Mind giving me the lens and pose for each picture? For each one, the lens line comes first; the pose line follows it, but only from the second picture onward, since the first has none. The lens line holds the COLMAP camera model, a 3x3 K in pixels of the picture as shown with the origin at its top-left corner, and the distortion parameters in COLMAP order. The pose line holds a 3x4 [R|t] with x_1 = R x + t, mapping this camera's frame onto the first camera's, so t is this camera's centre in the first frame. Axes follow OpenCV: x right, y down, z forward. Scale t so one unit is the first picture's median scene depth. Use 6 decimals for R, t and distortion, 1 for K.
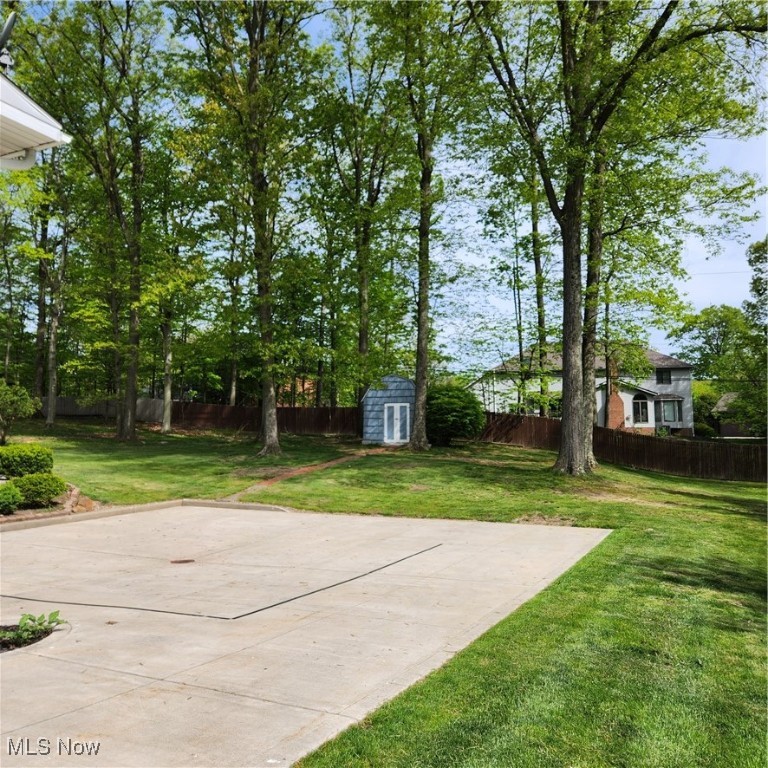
lens RADIAL K [[697.3, 0, 370.0], [0, 697.3, 384.4], [0, 0, 1]] dist [0.118800, -0.103414]
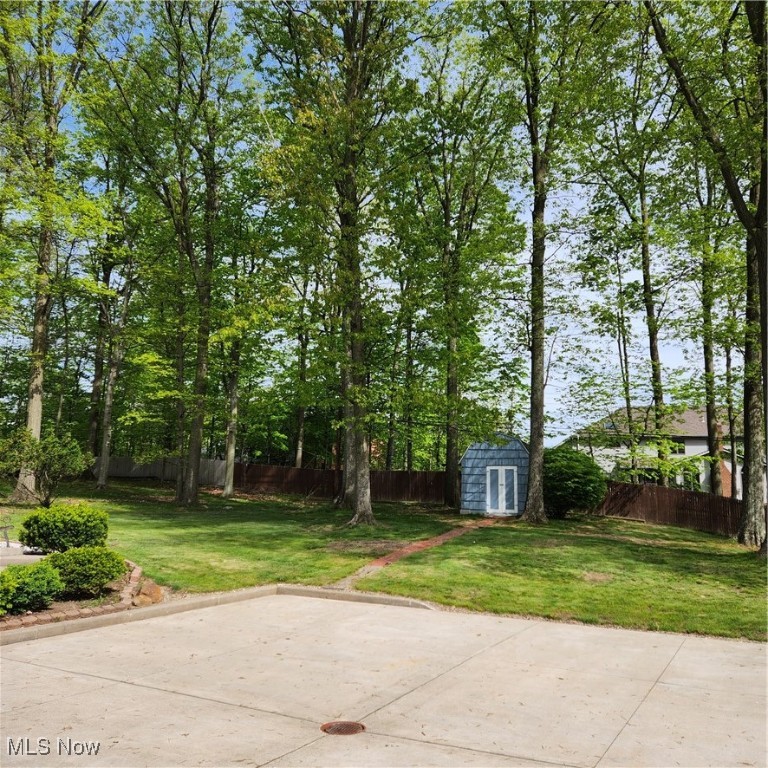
lens RADIAL K [[697.3, 0, 391.7], [0, 697.3, 391.8], [0, 0, 1]] dist [0.118800, -0.103414]
pose [[0.999269, 0.012562, -0.036114, -0.070920], [-0.015691, 0.996023, -0.087707, 0.015022], [0.034868, 0.088210, 0.995491, 0.148463]]
